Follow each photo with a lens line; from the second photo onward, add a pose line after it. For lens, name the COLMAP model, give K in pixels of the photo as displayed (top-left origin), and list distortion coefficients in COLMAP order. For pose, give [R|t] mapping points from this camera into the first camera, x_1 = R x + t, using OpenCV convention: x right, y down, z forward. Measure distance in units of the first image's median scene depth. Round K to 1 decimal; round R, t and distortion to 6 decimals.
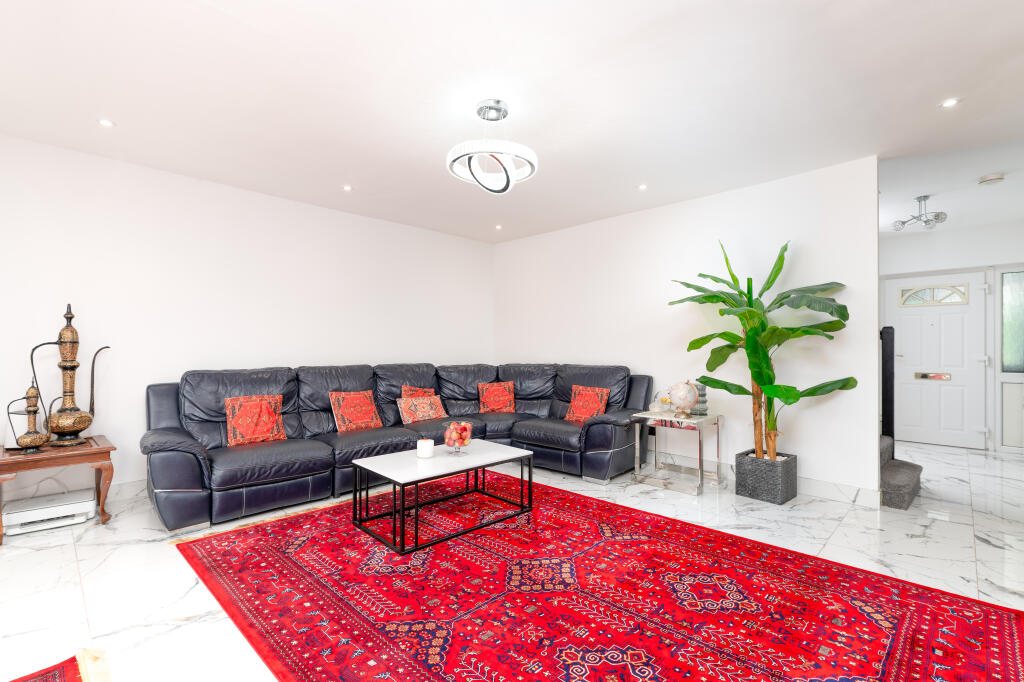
lens RADIAL K [[460.3, 0, 516.6], [0, 460.3, 343.4], [0, 0, 1]] dist [-0.003675, -0.000410]
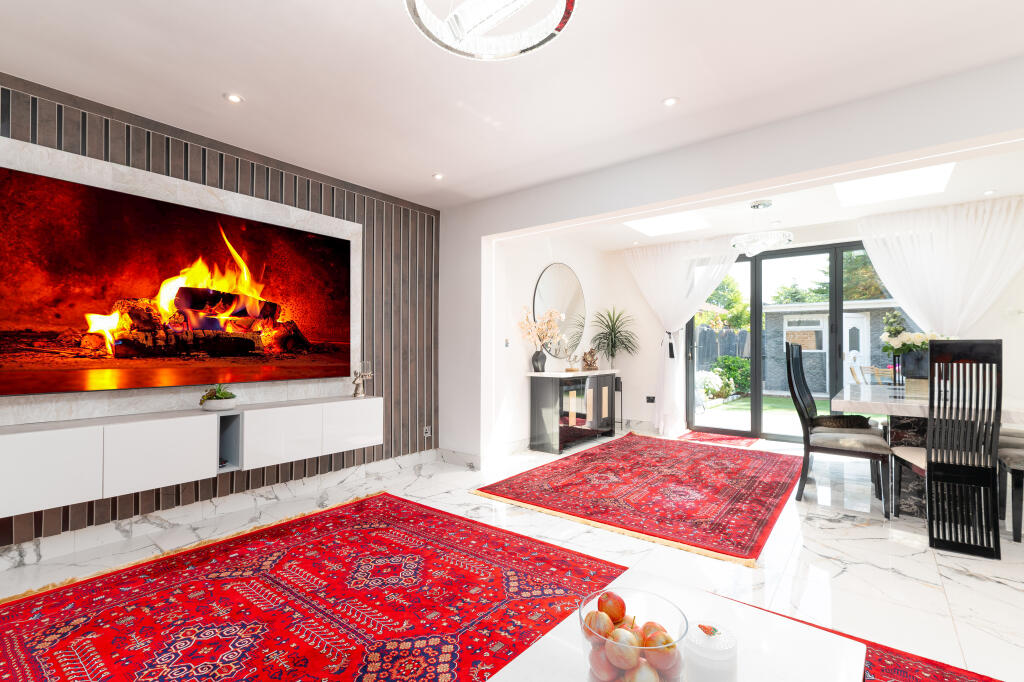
lens RADIAL K [[460.3, 0, 508.3], [0, 460.3, 341.7], [0, 0, 1]] dist [-0.003675, -0.000410]
pose [[-0.996465, -0.004344, -0.083897, -0.040049], [-0.002880, 0.999842, -0.017560, 0.013232], [0.083960, -0.017256, -0.996320, 1.829289]]
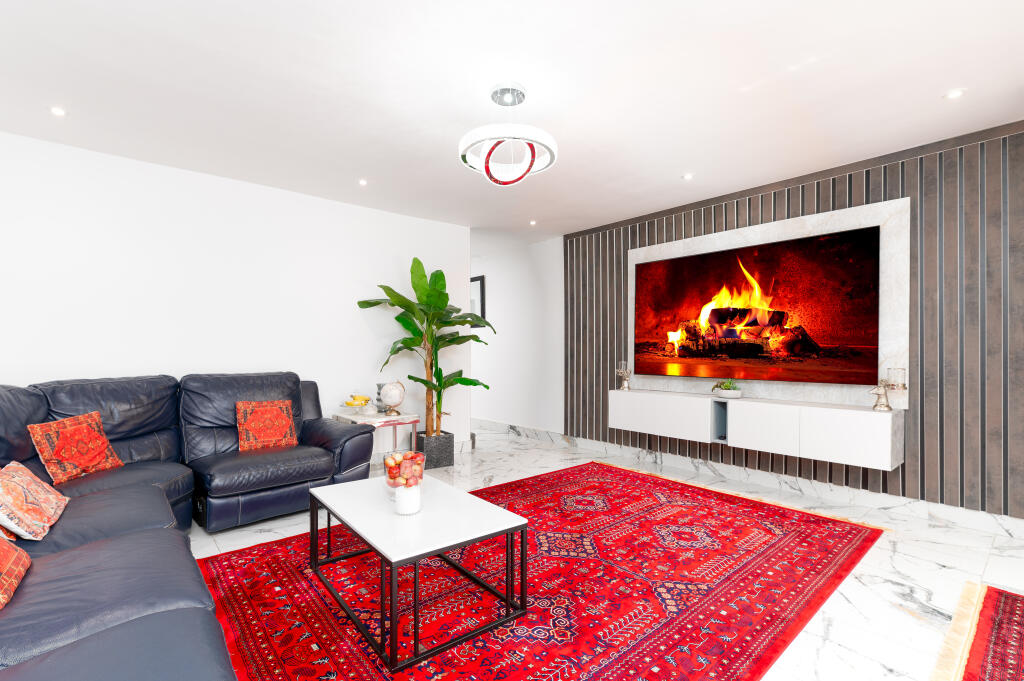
lens RADIAL K [[460.3, 0, 502.8], [0, 460.3, 355.1], [0, 0, 1]] dist [-0.003675, -0.000410]
pose [[0.114392, -0.012823, 0.993353, -1.185334], [-0.007852, 0.999874, 0.013811, 0.006809], [-0.993405, -0.009380, 0.114277, 1.092066]]
